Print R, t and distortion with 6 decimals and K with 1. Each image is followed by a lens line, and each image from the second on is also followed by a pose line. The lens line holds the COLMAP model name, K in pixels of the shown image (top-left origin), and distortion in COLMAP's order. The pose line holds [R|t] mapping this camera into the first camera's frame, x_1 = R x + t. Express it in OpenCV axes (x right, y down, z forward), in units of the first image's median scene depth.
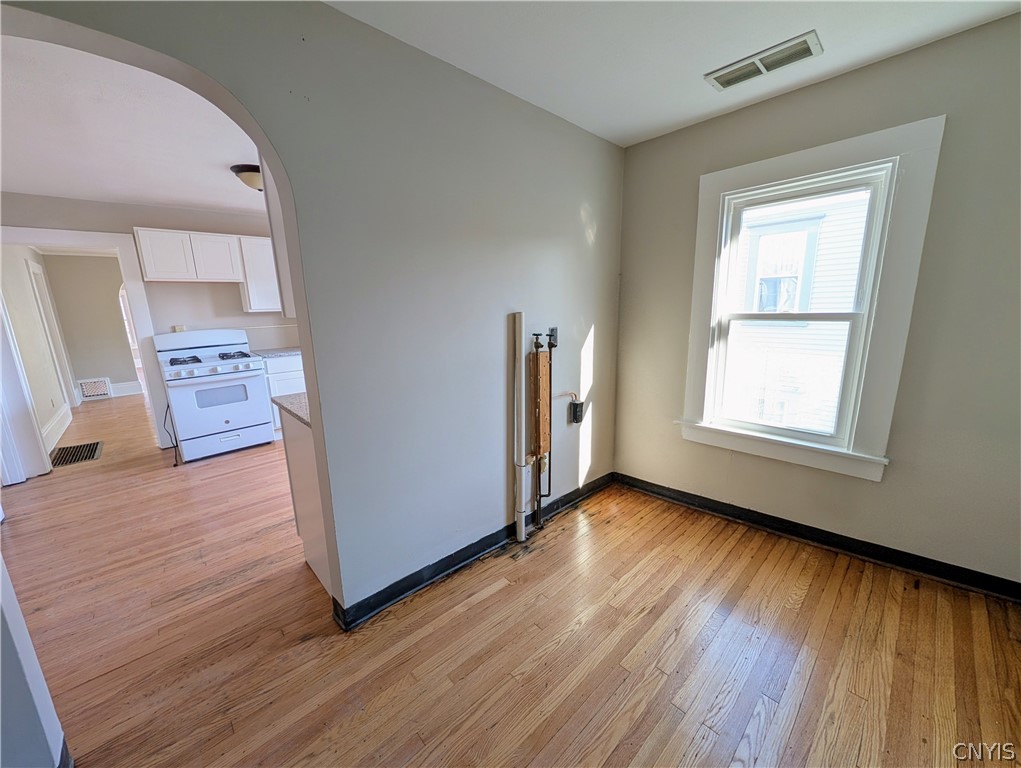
lens RADIAL K [[392.2, 0, 508.3], [0, 392.2, 387.3], [0, 0, 1]] dist [0.000207, 0.000561]
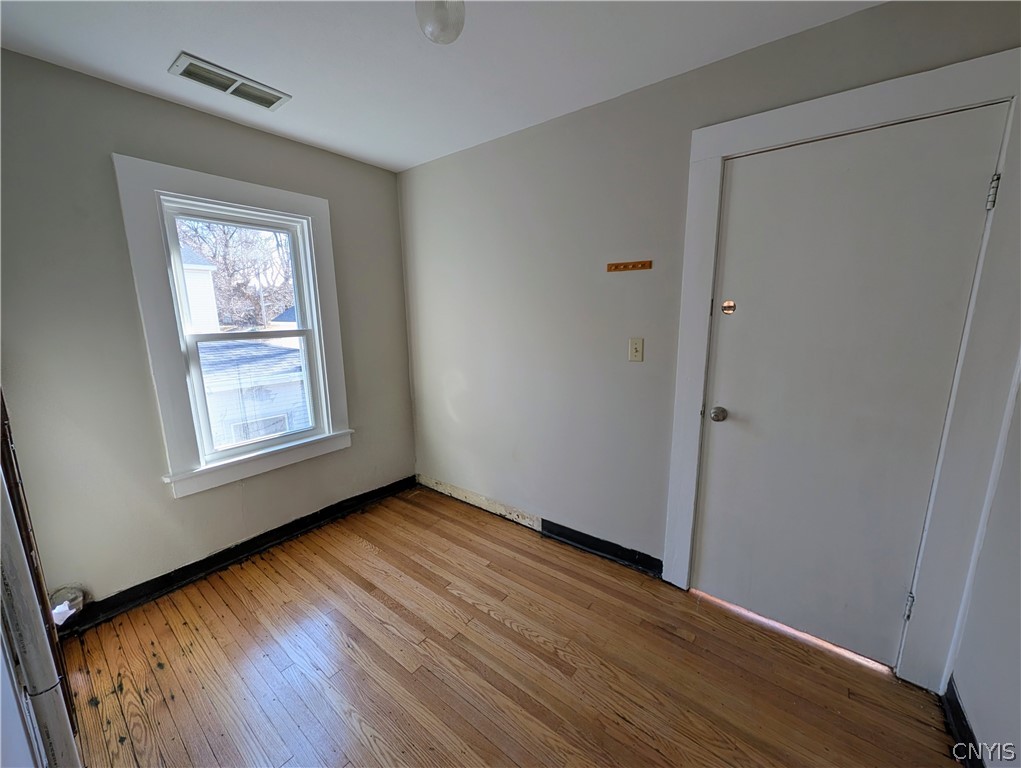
lens RADIAL K [[392.2, 0, 503.8], [0, 392.2, 388.1], [0, 0, 1]] dist [0.000207, 0.000561]
pose [[-0.150036, -0.161008, 0.975482, -0.538803], [0.219343, 0.956642, 0.191635, -0.121325], [-0.964042, 0.242717, -0.108215, 0.611562]]
